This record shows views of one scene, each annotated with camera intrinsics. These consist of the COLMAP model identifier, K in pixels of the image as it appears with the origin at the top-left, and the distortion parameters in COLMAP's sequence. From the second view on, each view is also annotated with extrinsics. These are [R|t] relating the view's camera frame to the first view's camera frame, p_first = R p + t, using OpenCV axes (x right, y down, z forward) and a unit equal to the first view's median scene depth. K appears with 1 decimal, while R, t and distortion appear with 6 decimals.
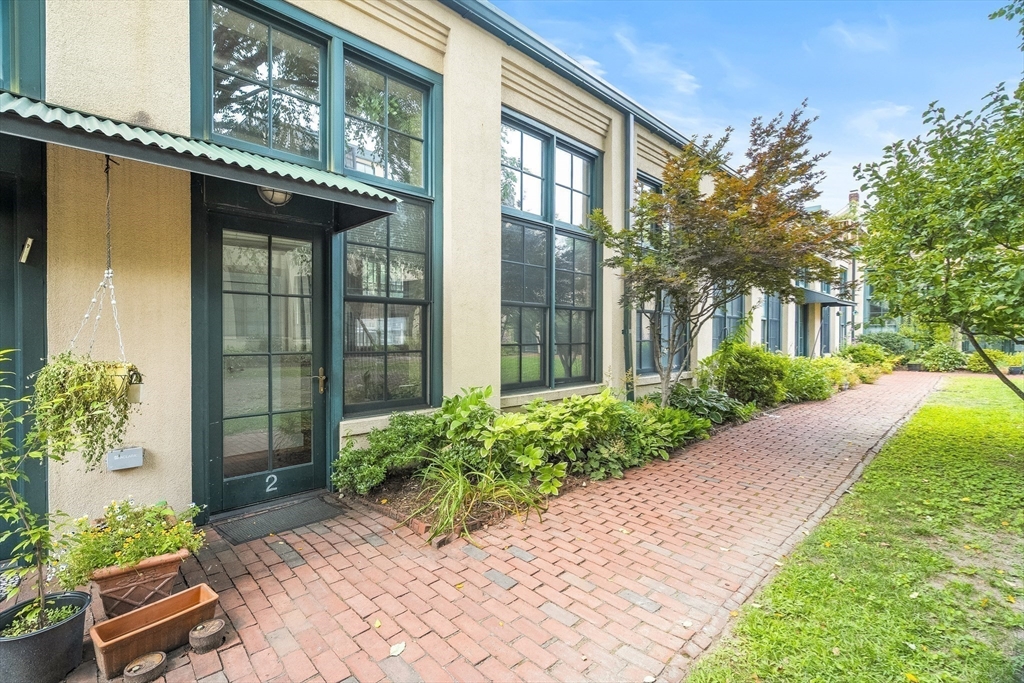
lens RADIAL K [[461.9, 0, 512.6], [0, 461.9, 339.4], [0, 0, 1]] dist [-0.000382, -0.001537]
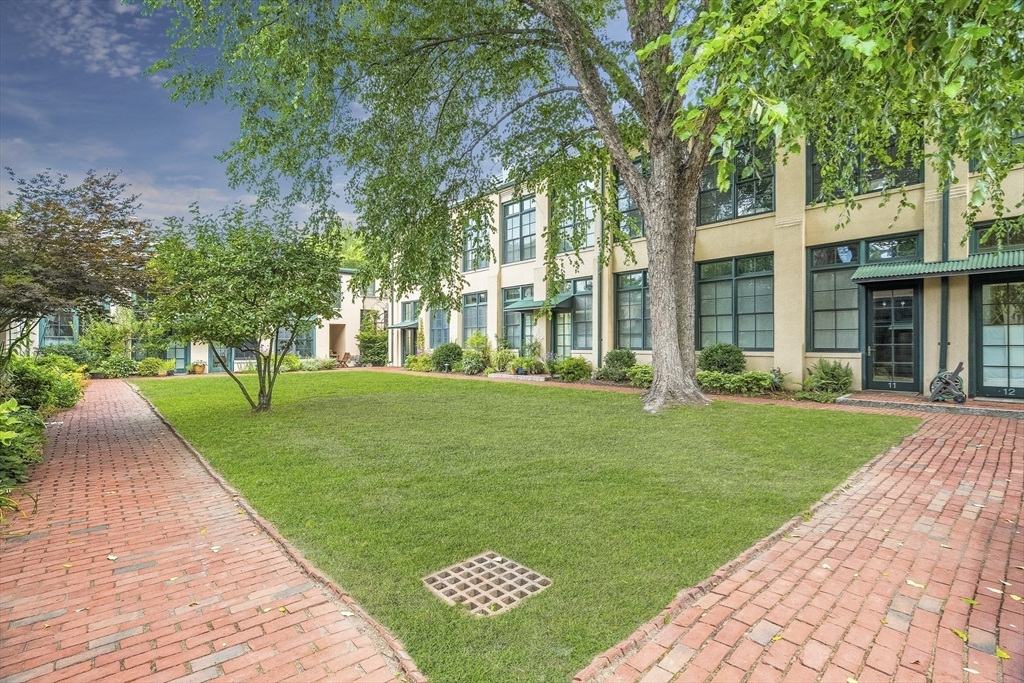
lens RADIAL K [[461.9, 0, 512.3], [0, 461.9, 345.4], [0, 0, 1]] dist [-0.000382, -0.001537]
pose [[0.028255, 0.003923, 0.999593, -0.641068], [0.006799, 0.999968, -0.004117, -0.004131], [-0.999578, 0.006912, 0.028228, -0.134405]]
